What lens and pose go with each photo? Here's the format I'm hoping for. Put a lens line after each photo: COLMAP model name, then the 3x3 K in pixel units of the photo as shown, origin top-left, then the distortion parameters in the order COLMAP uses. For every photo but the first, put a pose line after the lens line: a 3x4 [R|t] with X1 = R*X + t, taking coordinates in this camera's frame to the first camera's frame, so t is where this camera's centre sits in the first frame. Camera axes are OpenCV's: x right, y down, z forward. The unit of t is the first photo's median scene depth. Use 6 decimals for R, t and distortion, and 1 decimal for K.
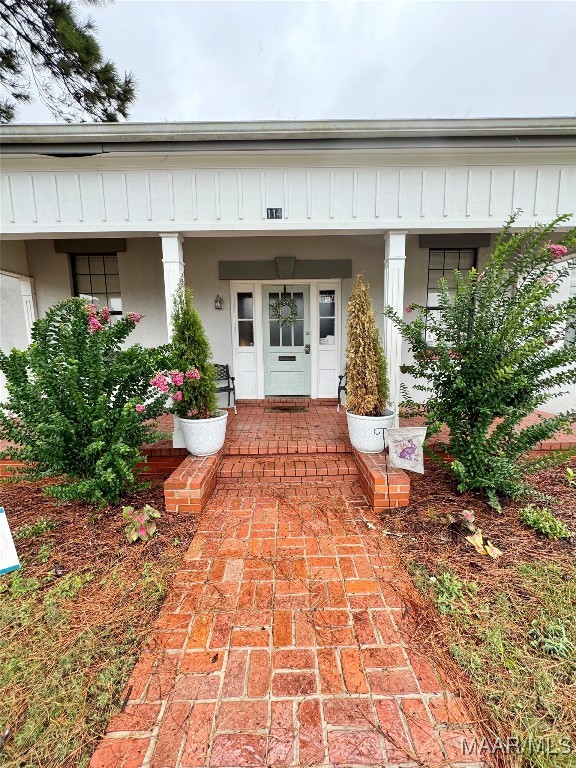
lens RADIAL K [[306.7, 0, 284.1], [0, 306.7, 384.2], [0, 0, 1]] dist [0.001841, -0.000067]
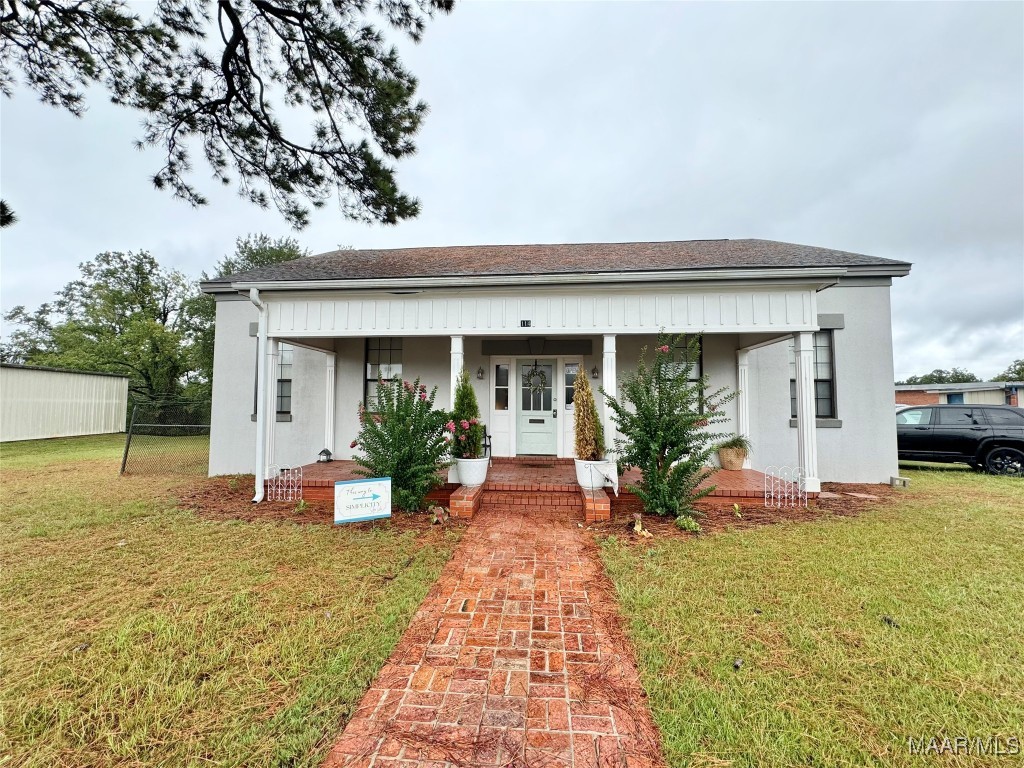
lens RADIAL K [[409.0, 0, 512.0], [0, 409.0, 386.2], [0, 0, 1]] dist [0.001841, -0.000067]
pose [[0.996639, 0.016472, -0.080251, 0.062289], [-0.030522, 0.983712, -0.177142, 0.097855], [0.076026, 0.178996, 0.980908, -0.845747]]
